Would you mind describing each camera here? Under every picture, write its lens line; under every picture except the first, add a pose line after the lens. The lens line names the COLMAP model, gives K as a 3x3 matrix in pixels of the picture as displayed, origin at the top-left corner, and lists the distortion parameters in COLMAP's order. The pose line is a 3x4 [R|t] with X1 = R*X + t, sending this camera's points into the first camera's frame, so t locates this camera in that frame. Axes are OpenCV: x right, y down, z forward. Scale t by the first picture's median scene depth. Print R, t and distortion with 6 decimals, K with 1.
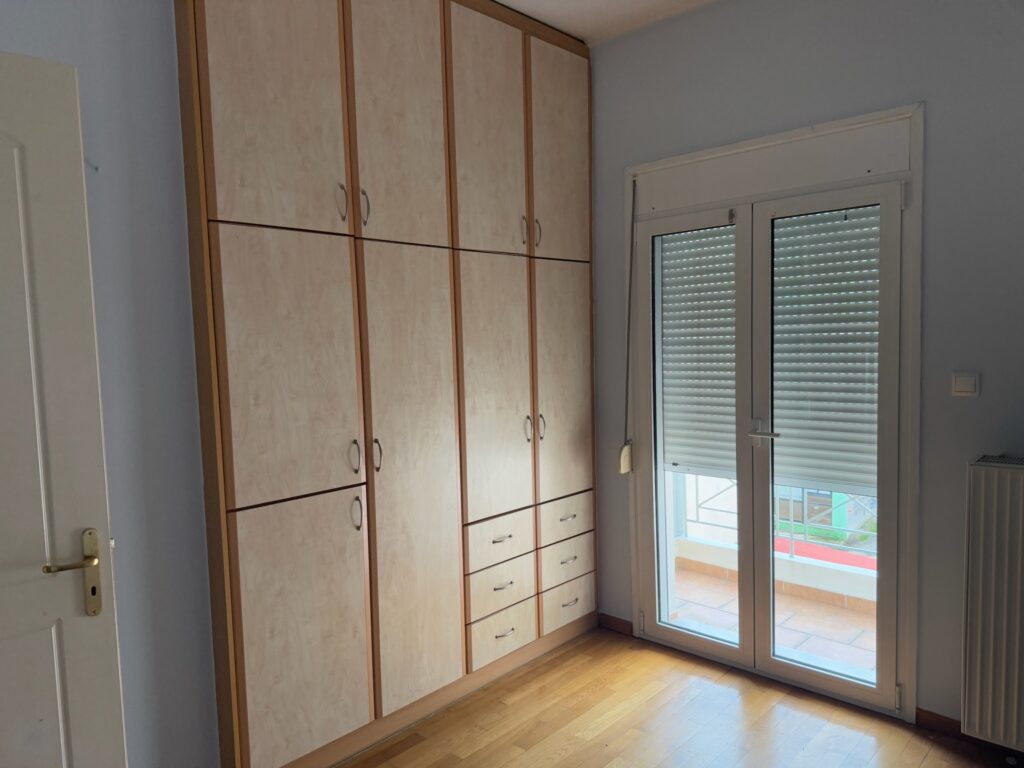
lens RADIAL K [[733.3, 0, 512.0], [0, 733.3, 384.0], [0, 0, 1]] dist [0.140060, -0.123835]
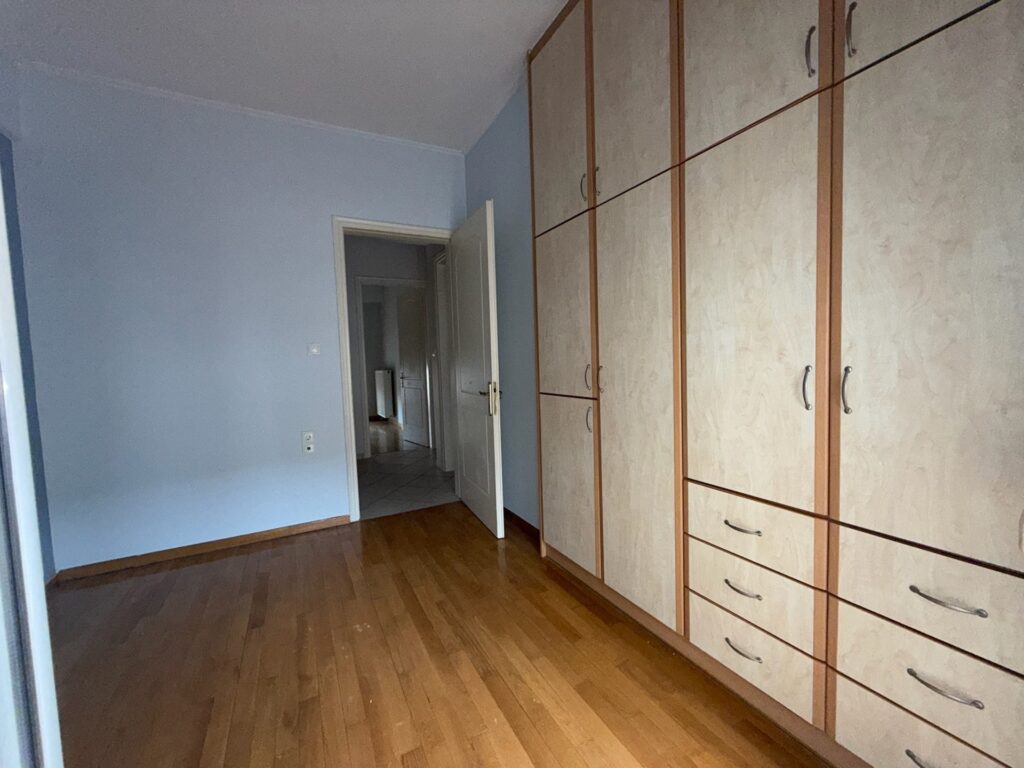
lens RADIAL K [[404.9, 0, 512.0], [0, 404.9, 384.0], [0, 0, 1]] dist [-0.001878, -0.000423]
pose [[-0.326977, 0.089181, -0.940815, 0.459608], [-0.028291, 0.994167, 0.104071, 0.033637], [0.944609, 0.060646, -0.322547, 0.964918]]
